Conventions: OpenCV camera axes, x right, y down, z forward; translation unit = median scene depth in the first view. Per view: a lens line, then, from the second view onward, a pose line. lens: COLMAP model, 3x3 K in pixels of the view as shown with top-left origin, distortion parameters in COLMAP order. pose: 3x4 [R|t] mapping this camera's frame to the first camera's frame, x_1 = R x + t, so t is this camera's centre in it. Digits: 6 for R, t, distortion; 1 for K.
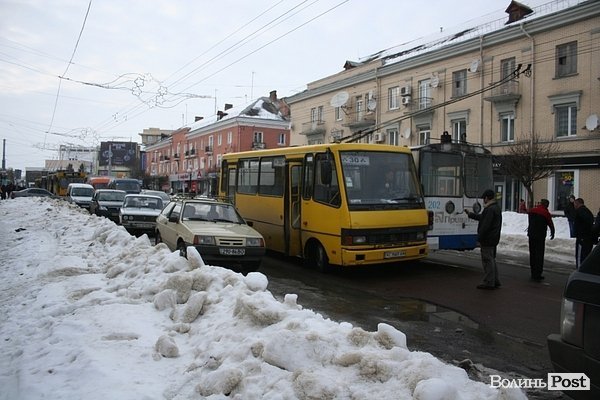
lens RADIAL K [[512.0, 0, 300.0], [0, 512.0, 200.0], [0, 0, 1]] dist [-0.177406, 0.180244]
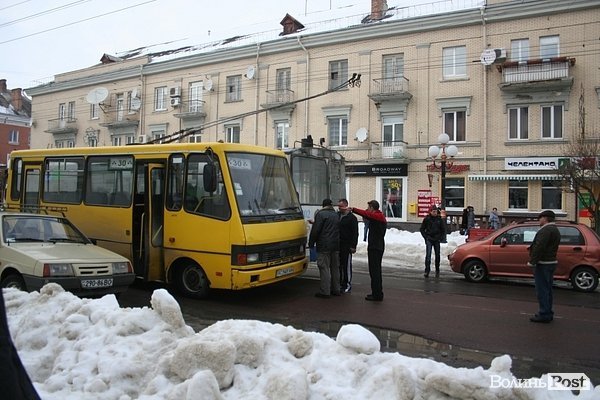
lens RADIAL K [[512.0, 0, 300.0], [0, 512.0, 200.0], [0, 0, 1]] dist [-0.177406, 0.180244]
pose [[0.859475, -0.002805, 0.511170, -0.092588], [0.008263, 0.999931, -0.008407, -0.003652], [-0.511111, 0.011449, 0.859438, 0.086971]]
